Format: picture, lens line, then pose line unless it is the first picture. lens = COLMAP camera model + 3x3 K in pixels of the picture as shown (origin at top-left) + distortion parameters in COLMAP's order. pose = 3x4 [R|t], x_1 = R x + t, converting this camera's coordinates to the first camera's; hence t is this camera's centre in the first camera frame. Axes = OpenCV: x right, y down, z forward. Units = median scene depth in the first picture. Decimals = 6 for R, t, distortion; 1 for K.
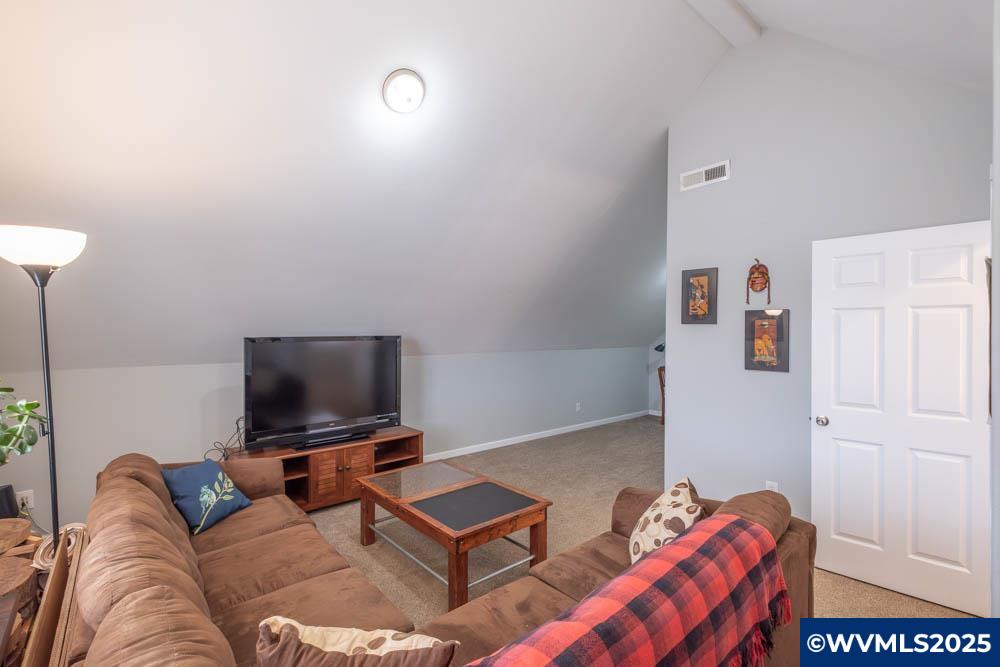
lens RADIAL K [[450.0, 0, 500.0], [0, 450.0, 333.5], [0, 0, 1]] dist [-0.001451, -0.000138]
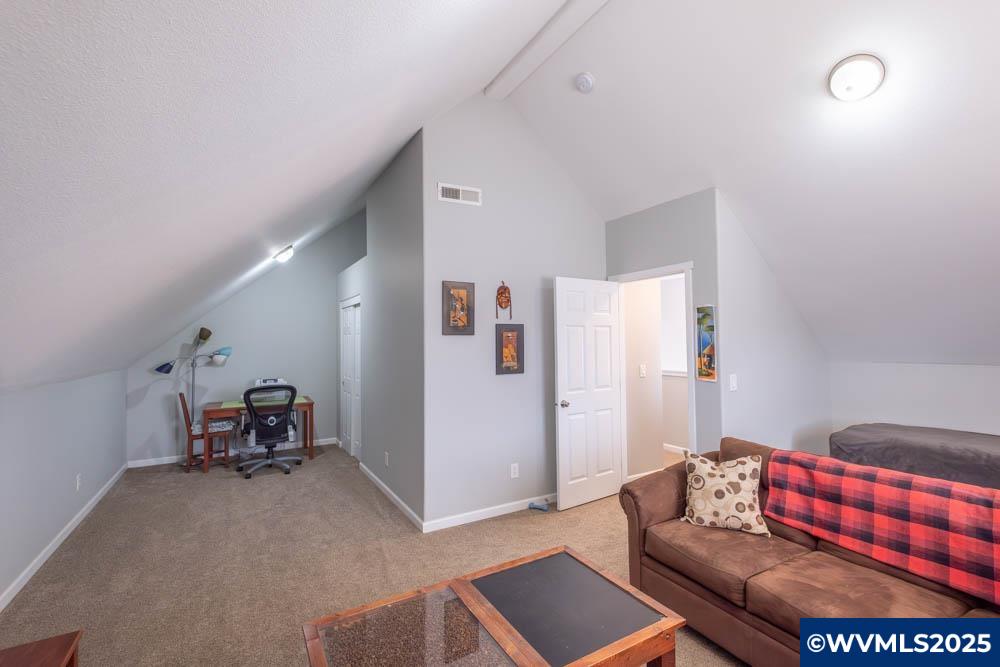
lens RADIAL K [[450.0, 0, 500.0], [0, 450.0, 333.5], [0, 0, 1]] dist [-0.001451, -0.000138]
pose [[0.189871, 0.013635, 0.981714, -0.576364], [0.016050, 0.999727, -0.016989, -0.005926], [-0.981678, 0.018983, 0.189601, 0.742993]]
